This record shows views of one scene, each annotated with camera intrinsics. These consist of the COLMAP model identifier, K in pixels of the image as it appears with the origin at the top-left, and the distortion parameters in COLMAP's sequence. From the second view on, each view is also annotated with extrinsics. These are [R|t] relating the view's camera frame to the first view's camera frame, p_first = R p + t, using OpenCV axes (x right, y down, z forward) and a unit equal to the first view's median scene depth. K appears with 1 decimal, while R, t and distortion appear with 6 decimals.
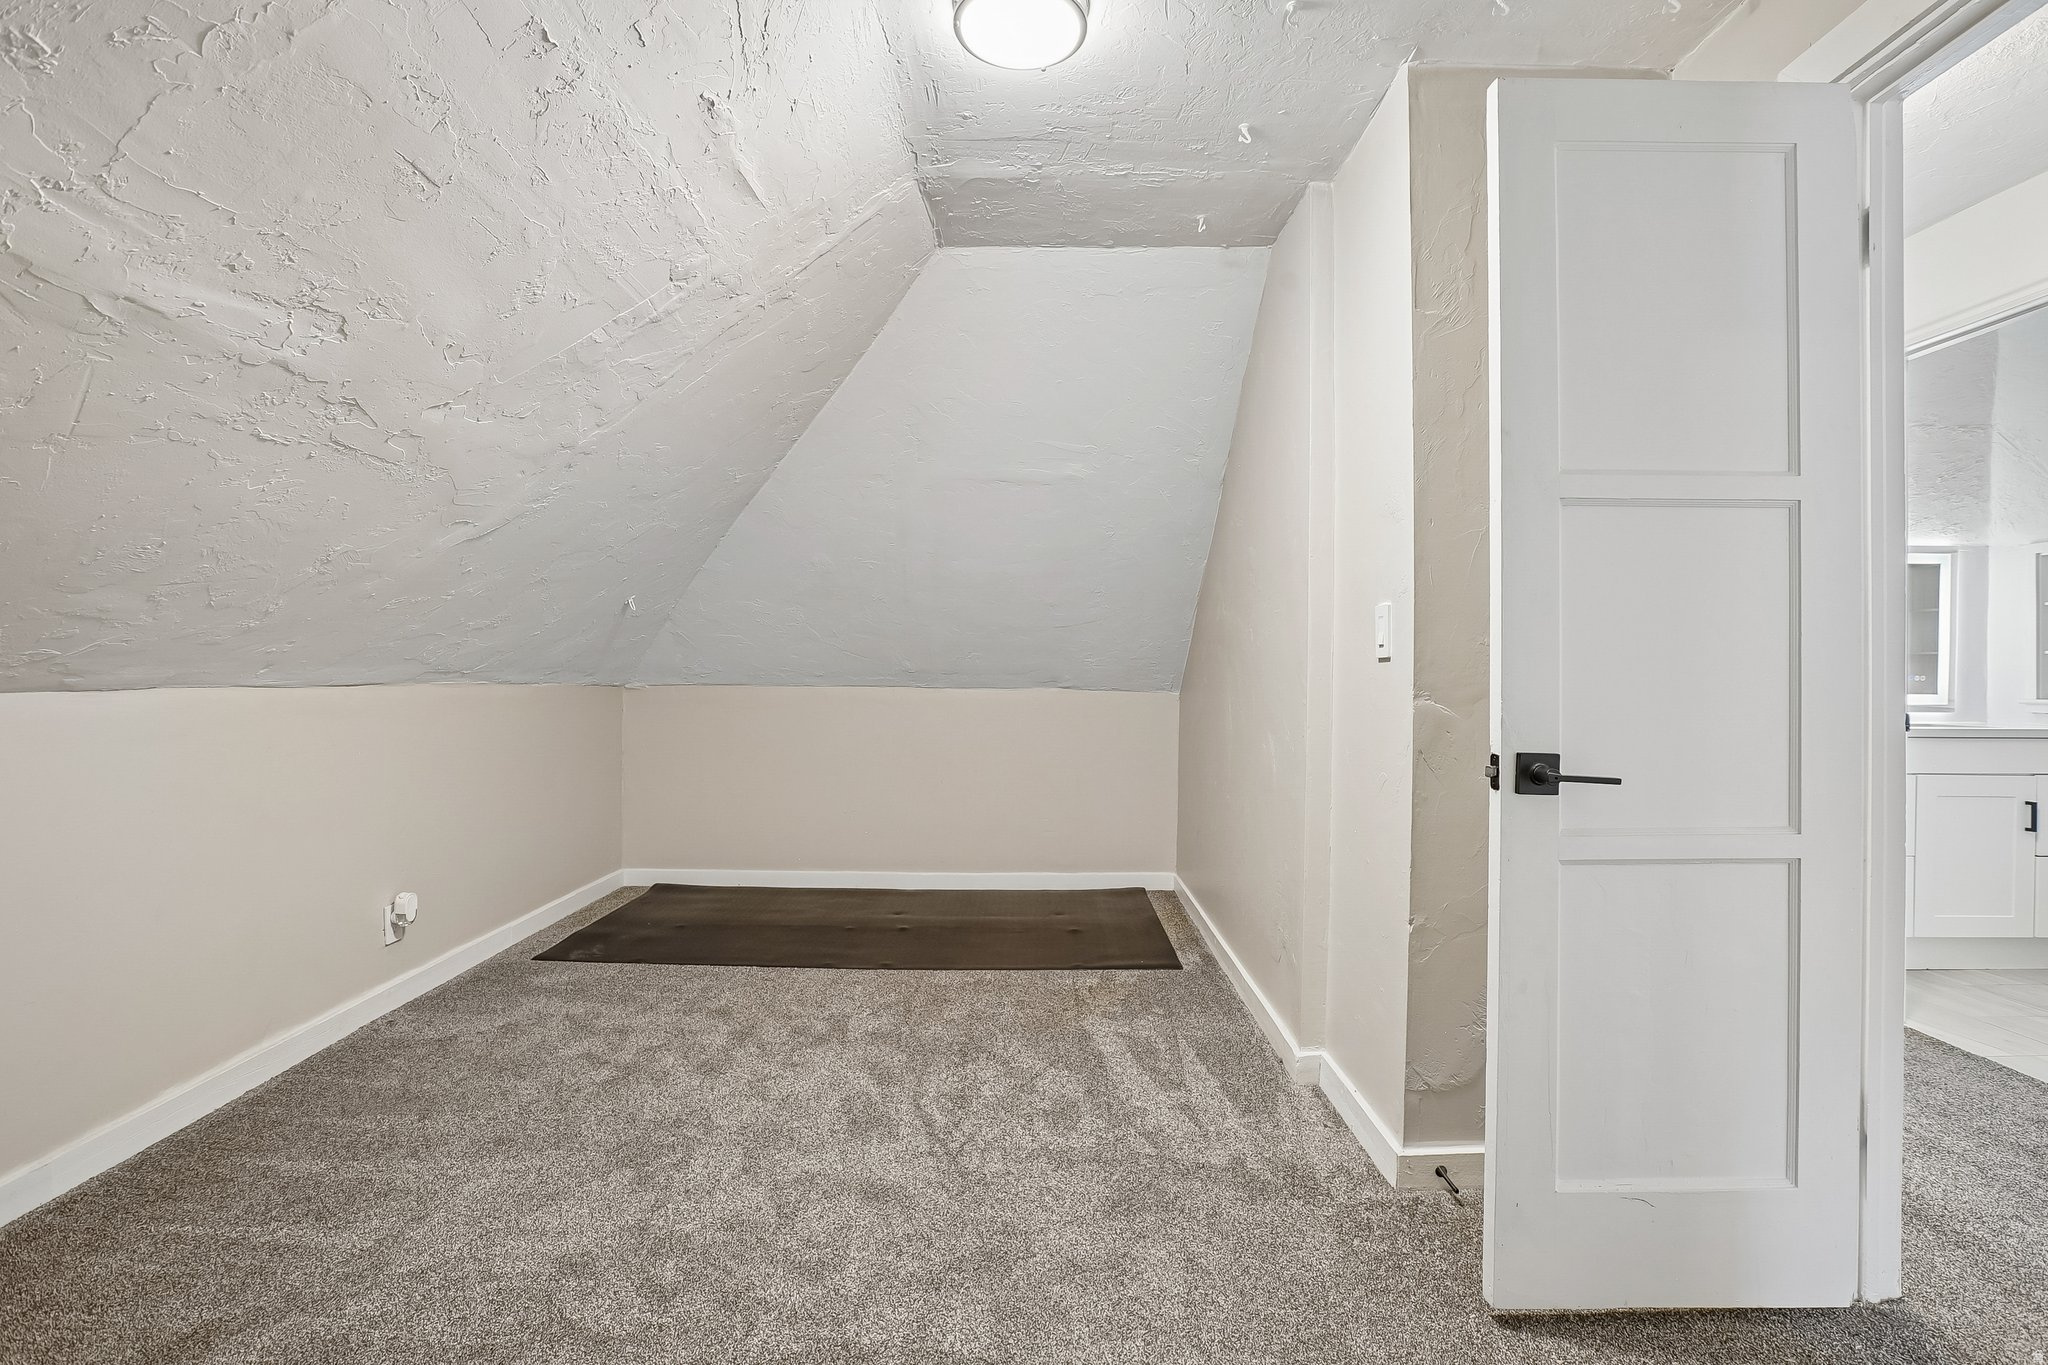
lens RADIAL K [[962.5, 0, 1023.5], [0, 962.5, 652.5], [0, 0, 1]] dist [-0.058005, 0.025875]
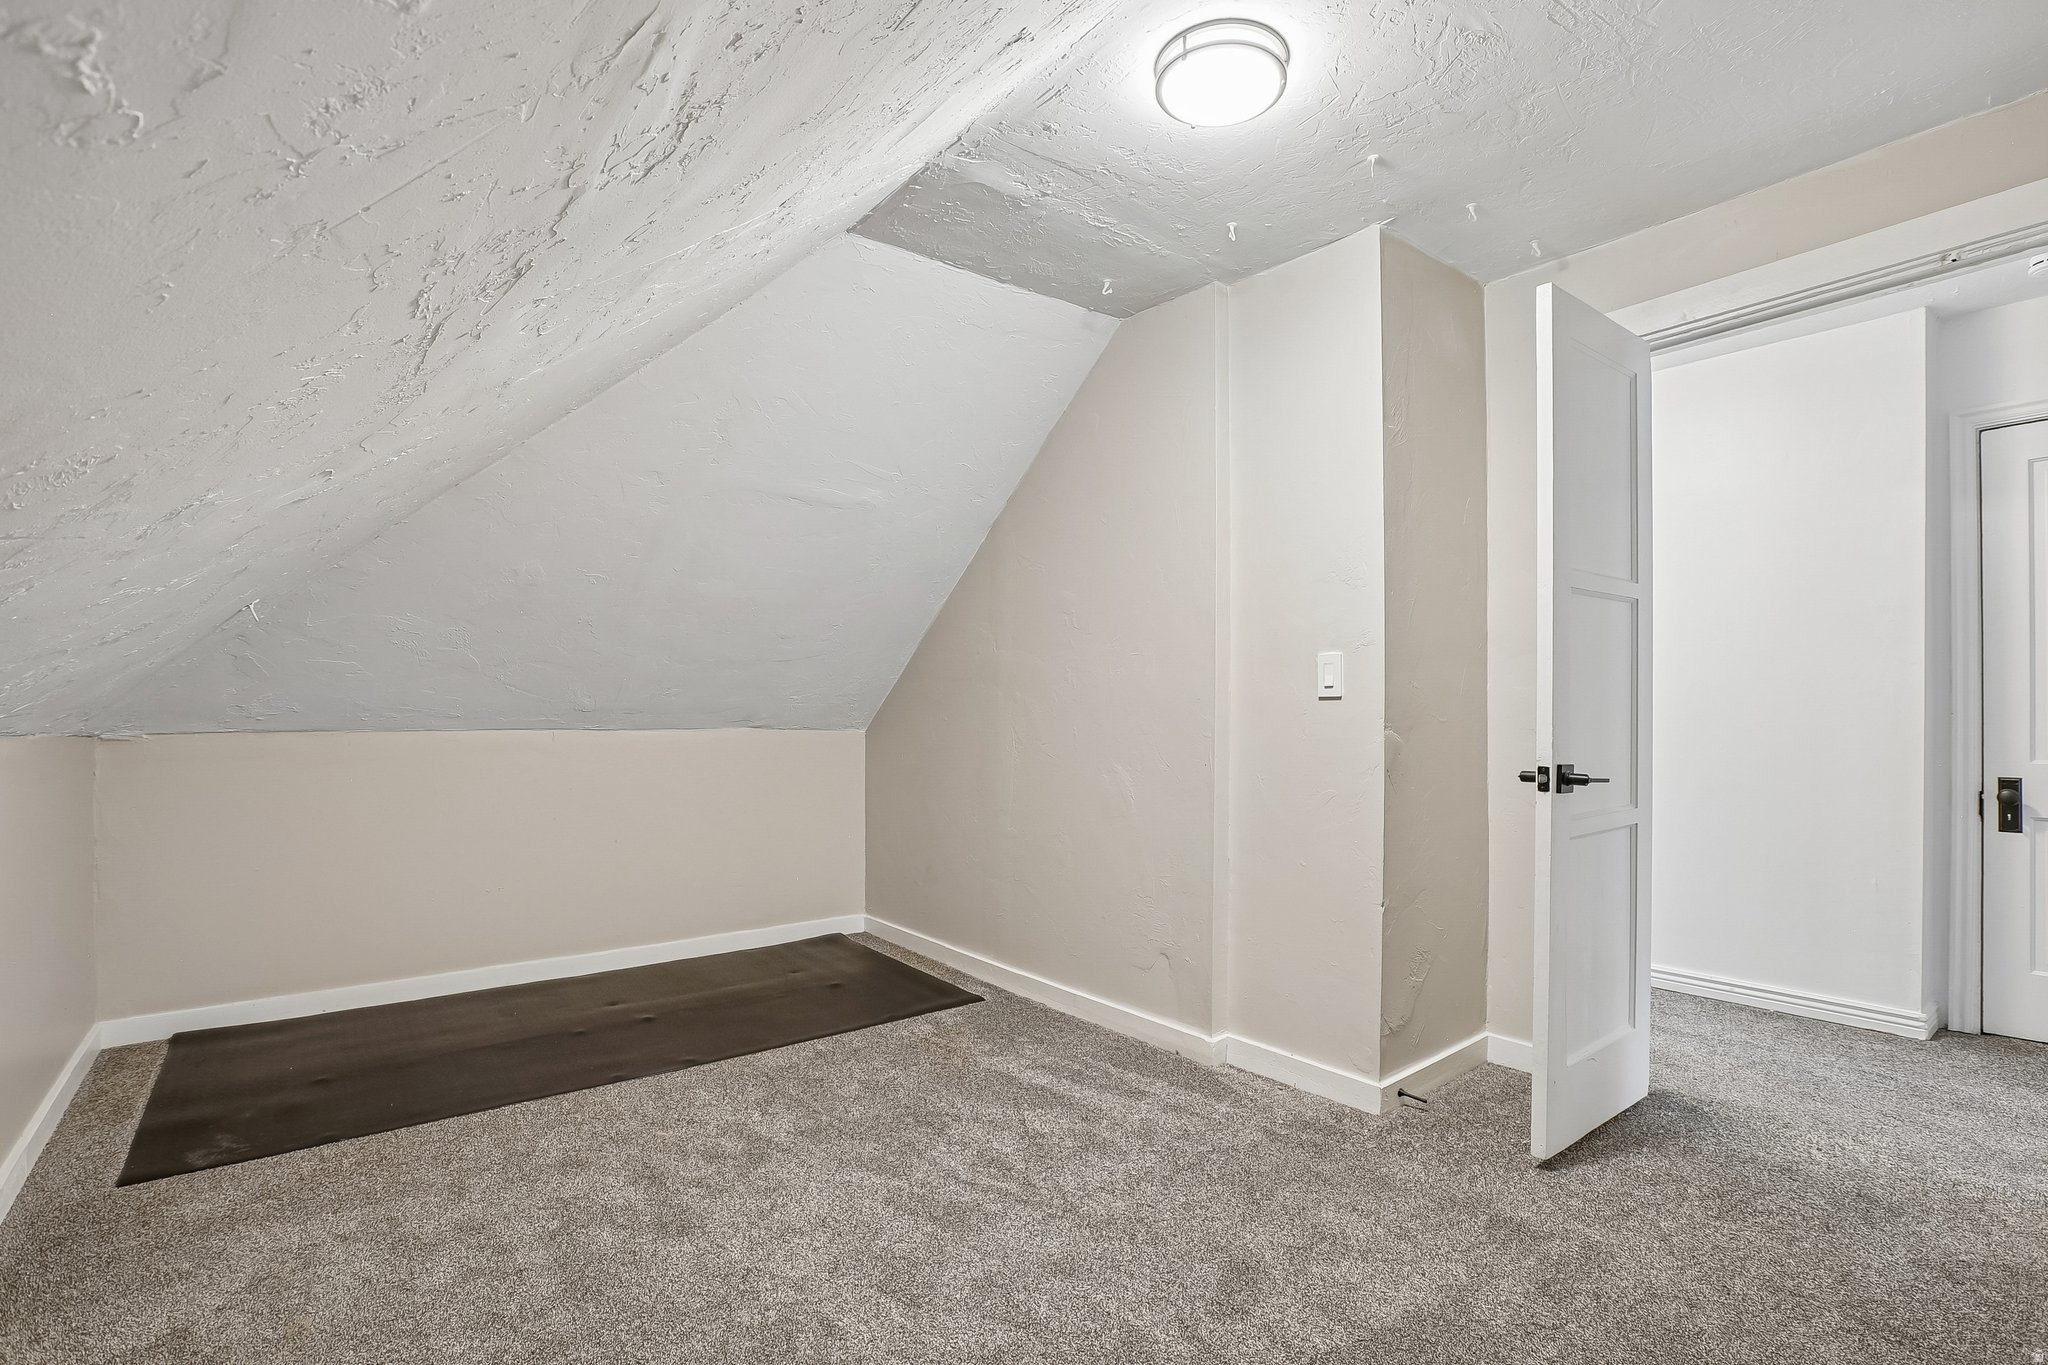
lens RADIAL K [[969.9, 0, 1030.6], [0, 969.9, 700.0], [0, 0, 1]] dist [-0.058964, 0.027118]
pose [[0.783568, -0.000368, 0.621305, -0.517063], [-0.007242, 0.999926, 0.009726, 0.000323], [-0.621263, -0.012121, 0.783508, 0.194981]]
